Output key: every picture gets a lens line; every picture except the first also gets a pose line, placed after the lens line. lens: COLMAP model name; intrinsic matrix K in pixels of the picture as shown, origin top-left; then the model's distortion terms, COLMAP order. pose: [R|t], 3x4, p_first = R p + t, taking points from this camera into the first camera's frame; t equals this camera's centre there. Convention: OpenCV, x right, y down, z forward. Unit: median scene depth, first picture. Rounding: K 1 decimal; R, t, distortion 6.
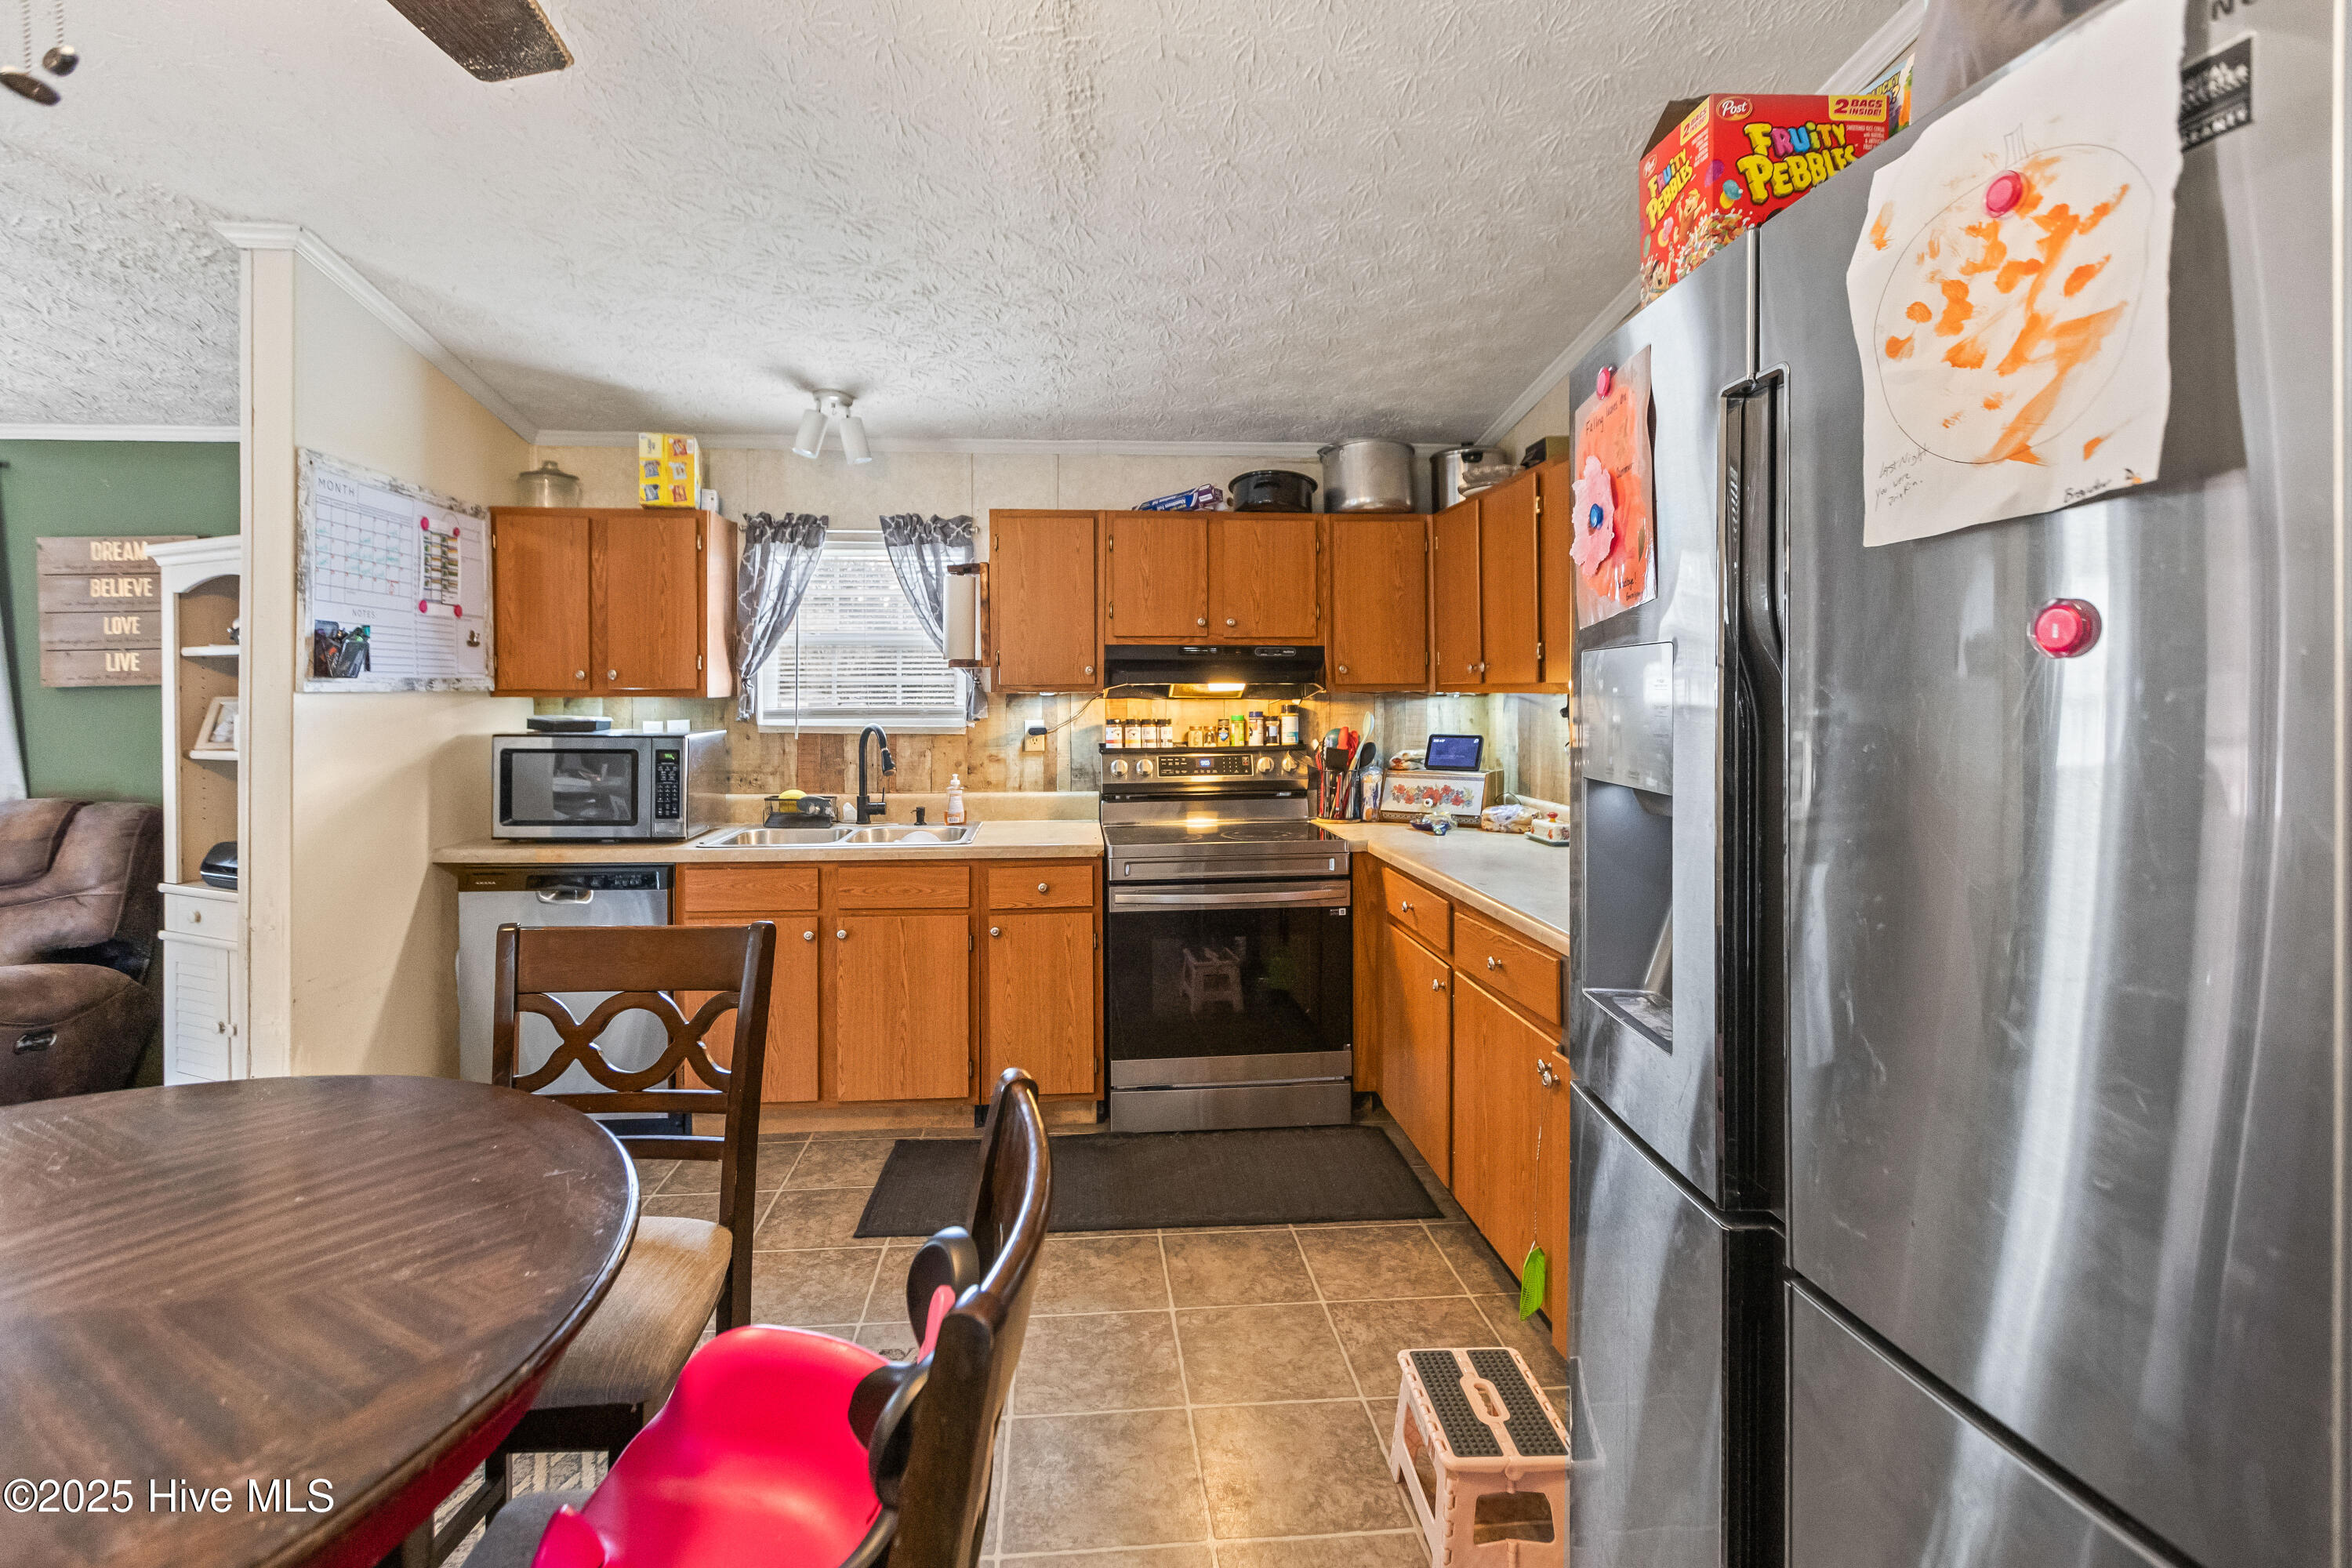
lens RADIAL K [[1084.0, 0, 1170.7], [0, 1084.0, 678.2], [0, 0, 1]] dist [0.000220, 0.000791]
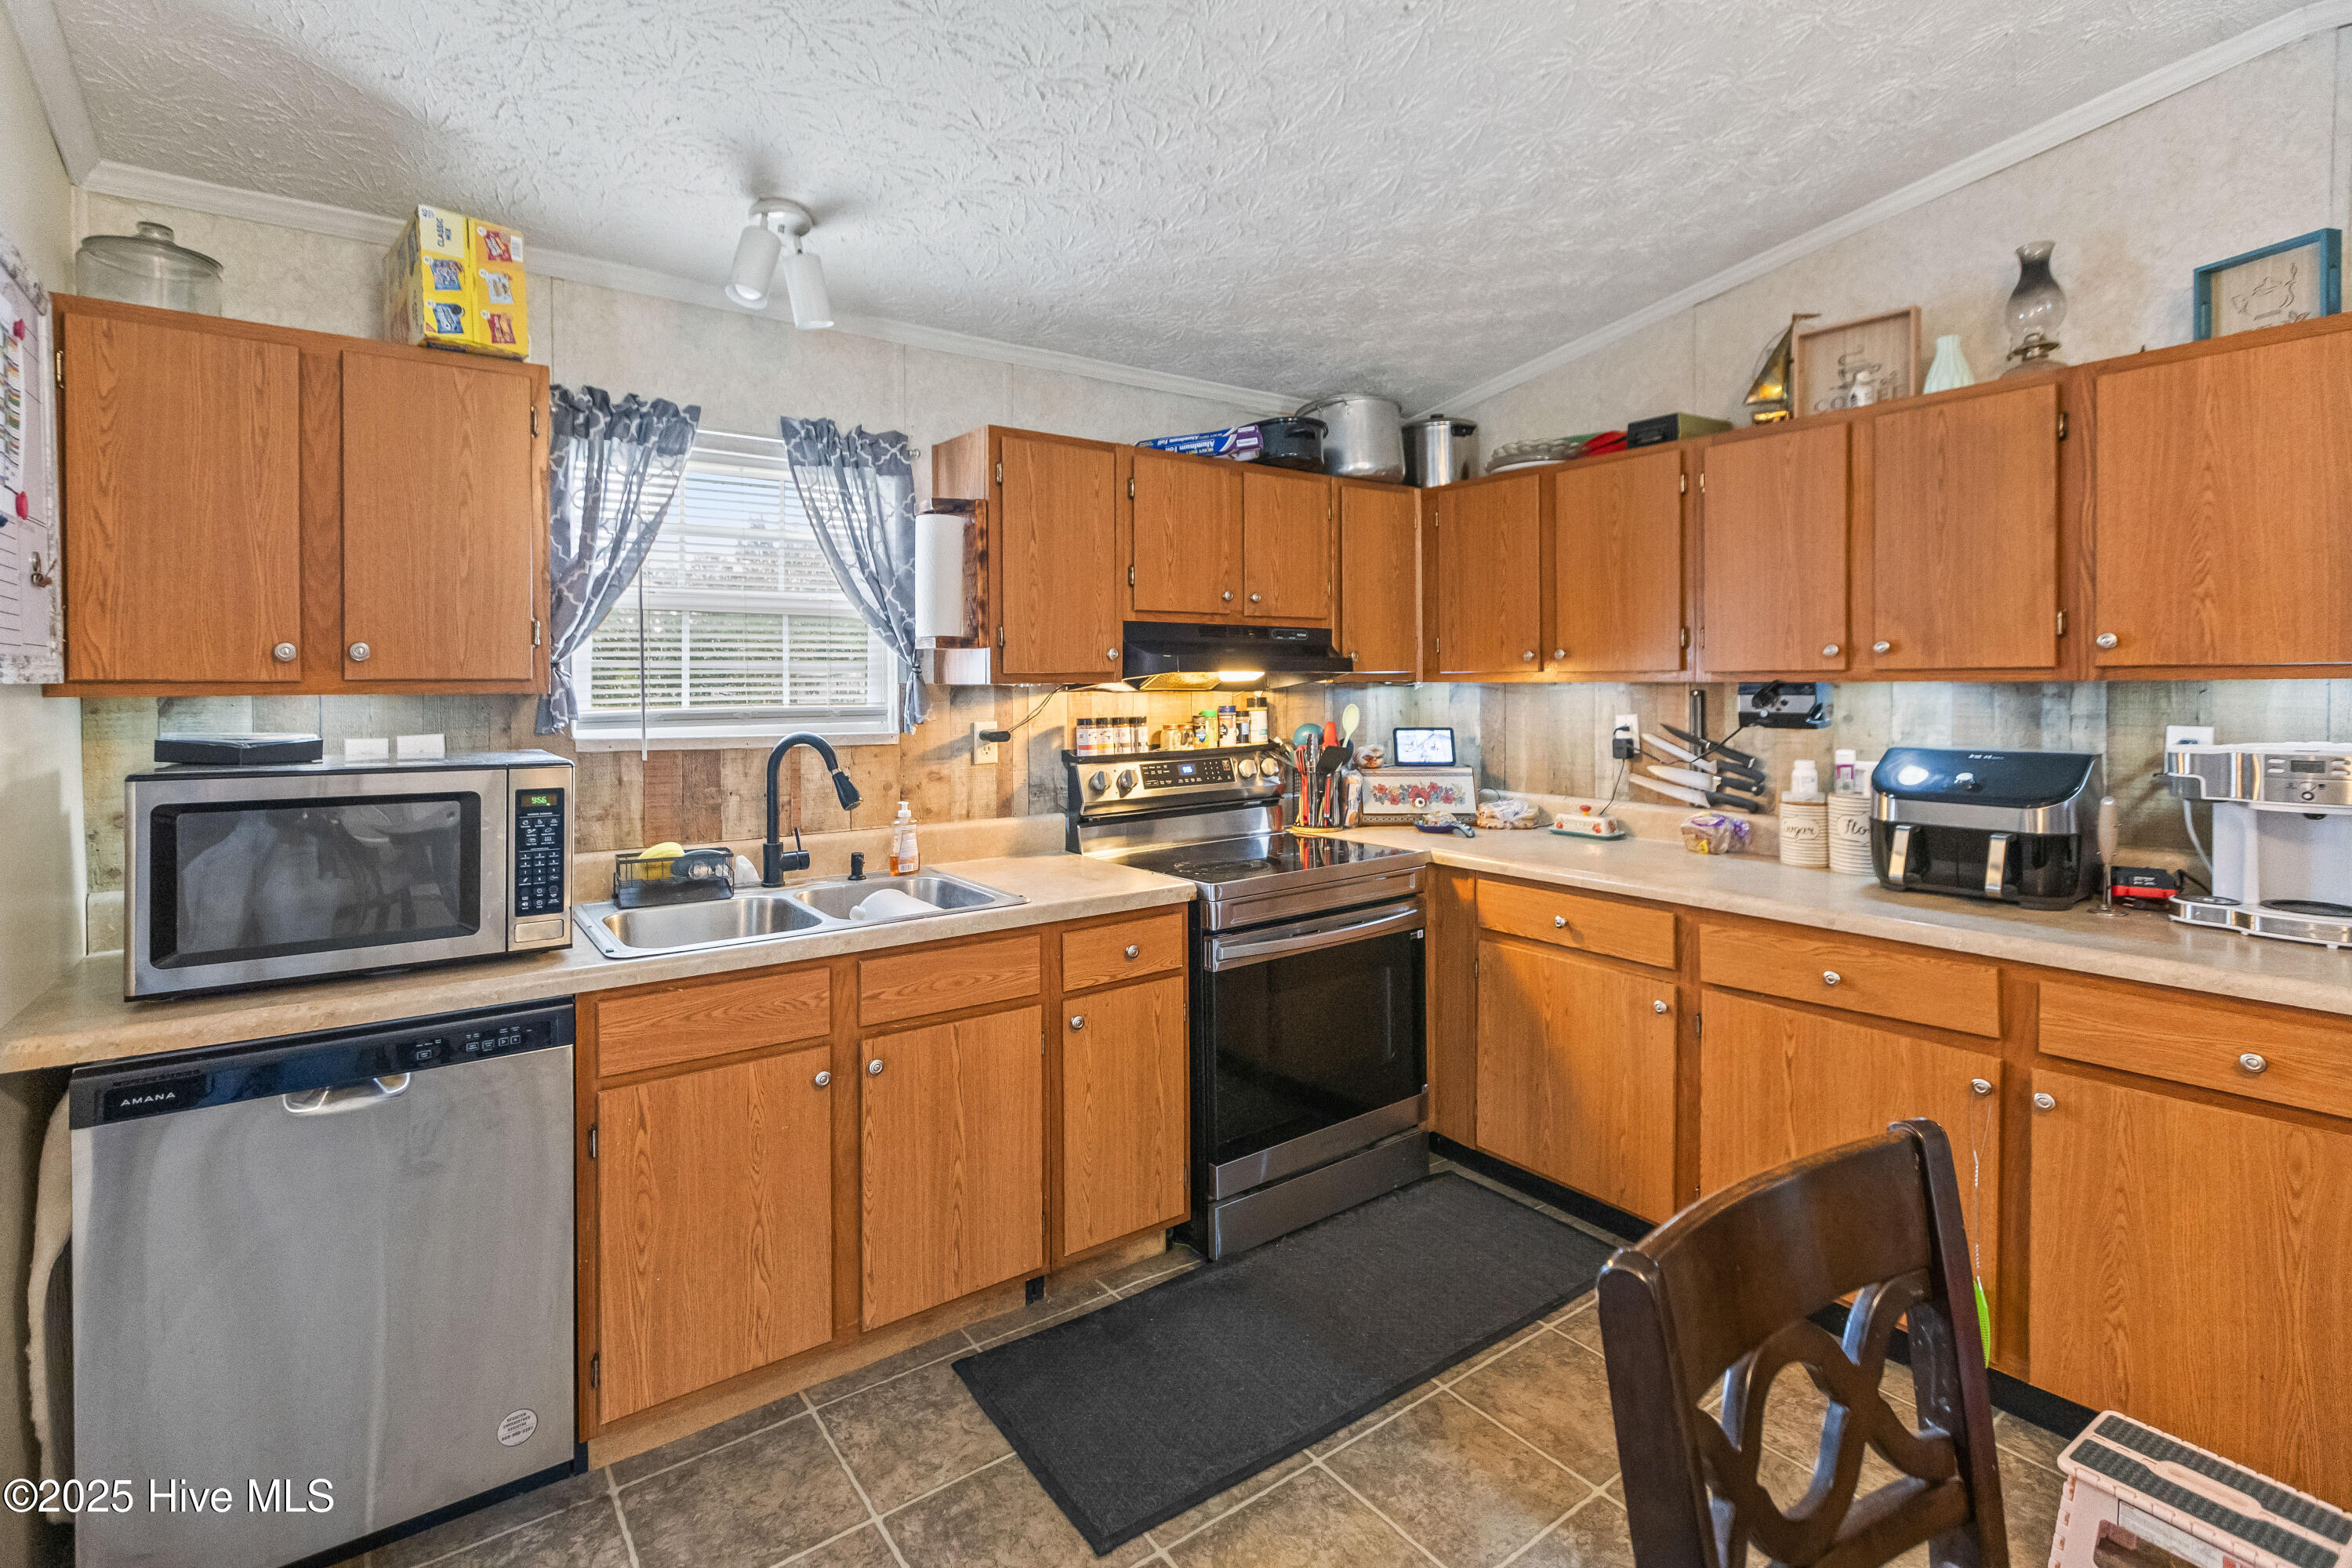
lens RADIAL K [[1084.0, 0, 1170.7], [0, 1084.0, 678.2], [0, 0, 1]] dist [0.000220, 0.000791]
pose [[0.859891, -0.000739, 0.510478, -0.416731], [-0.002021, 0.999986, 0.004851, 0.005754], [-0.510475, -0.005203, 0.859877, 0.323375]]
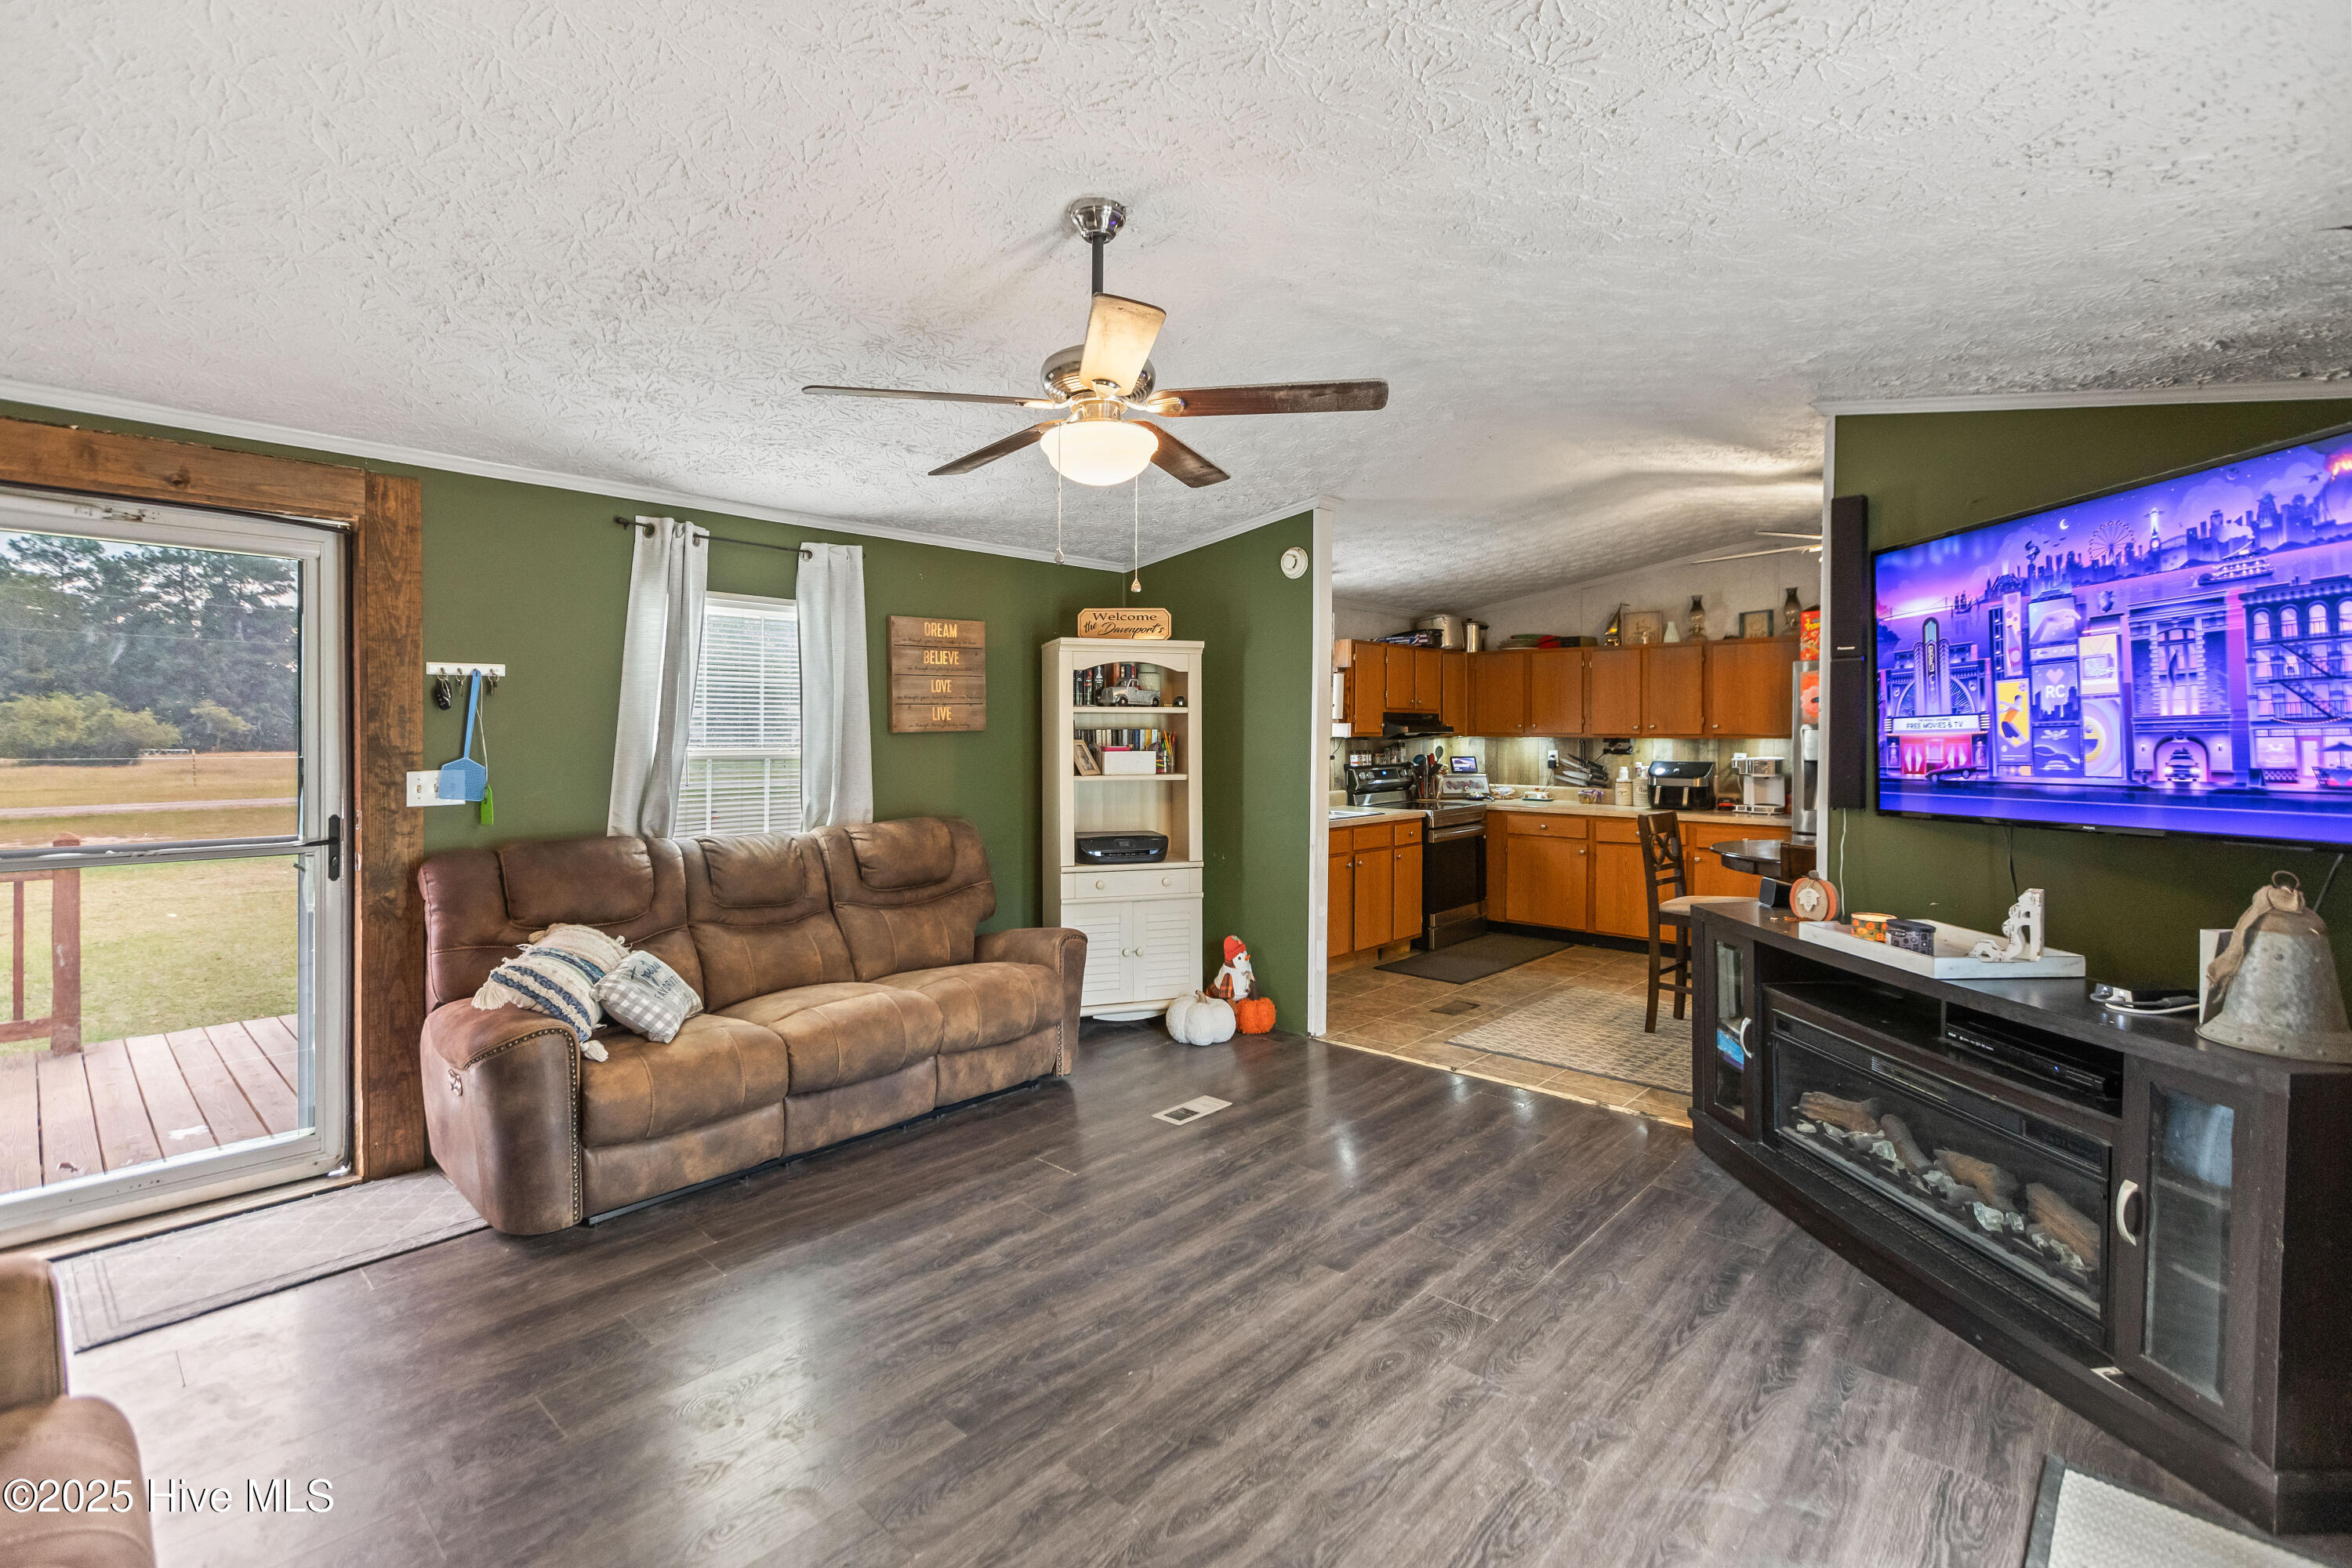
lens RADIAL K [[1084.0, 0, 1170.7], [0, 1084.0, 678.2], [0, 0, 1]] dist [0.000220, 0.000791]
pose [[0.740197, 0.035896, 0.671432, -1.633089], [-0.014835, 0.999203, -0.037065, -0.012306], [-0.672227, 0.017475, 0.740139, -0.182376]]
